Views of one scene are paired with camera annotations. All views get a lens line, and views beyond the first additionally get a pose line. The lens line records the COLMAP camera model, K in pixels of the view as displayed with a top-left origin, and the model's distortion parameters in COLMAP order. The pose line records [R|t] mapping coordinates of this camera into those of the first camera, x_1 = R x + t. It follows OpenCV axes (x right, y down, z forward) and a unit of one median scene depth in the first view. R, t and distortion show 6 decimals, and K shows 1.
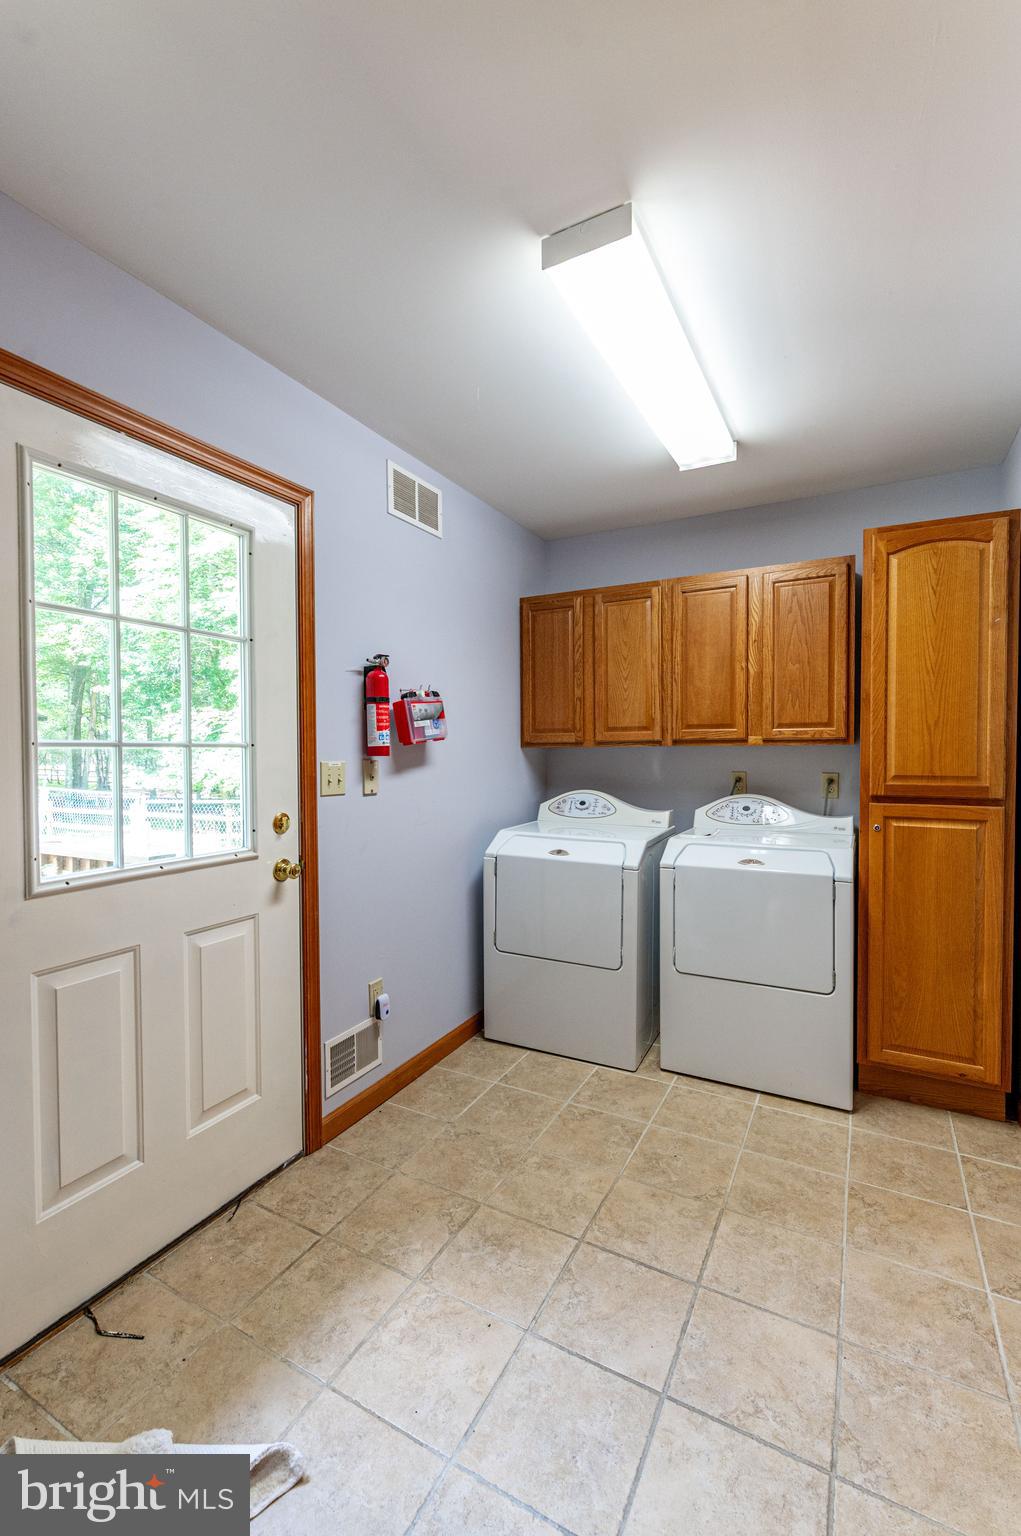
lens RADIAL K [[665.9, 0, 506.7], [0, 665.9, 765.5], [0, 0, 1]] dist [-0.001813, -0.000278]
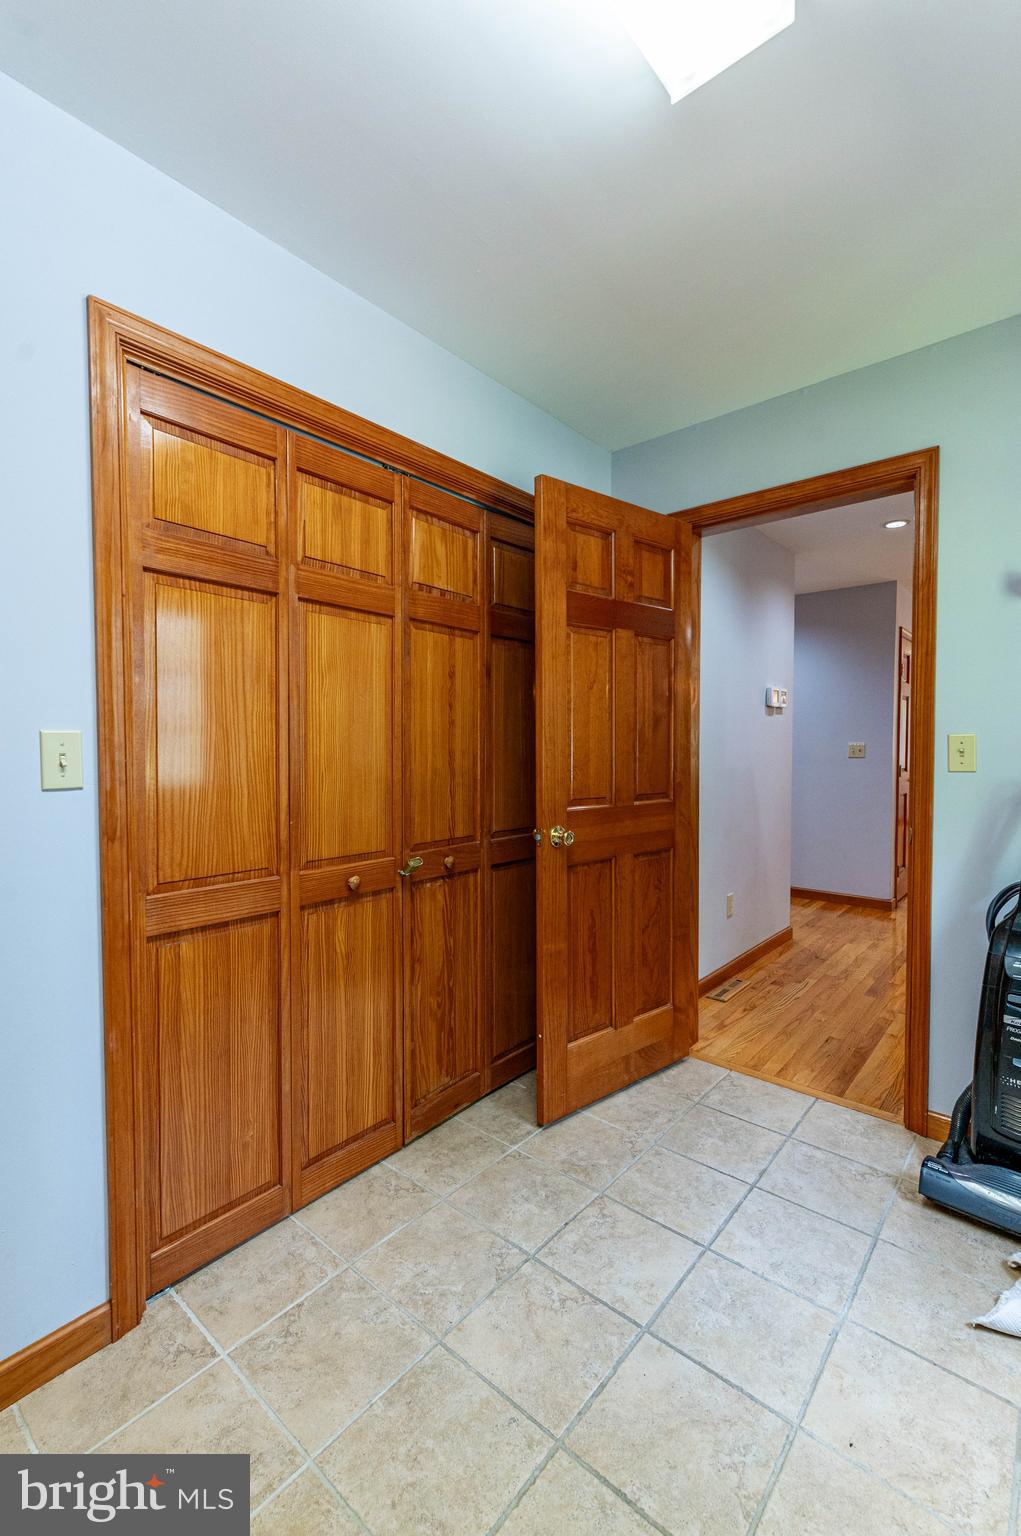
lens RADIAL K [[665.9, 0, 506.7], [0, 665.9, 765.5], [0, 0, 1]] dist [-0.001813, -0.000278]
pose [[-0.979119, -0.000176, 0.203287, 0.216537], [0.010293, 0.998674, 0.050443, 0.005292], [-0.203026, 0.051482, -0.977819, 1.854105]]
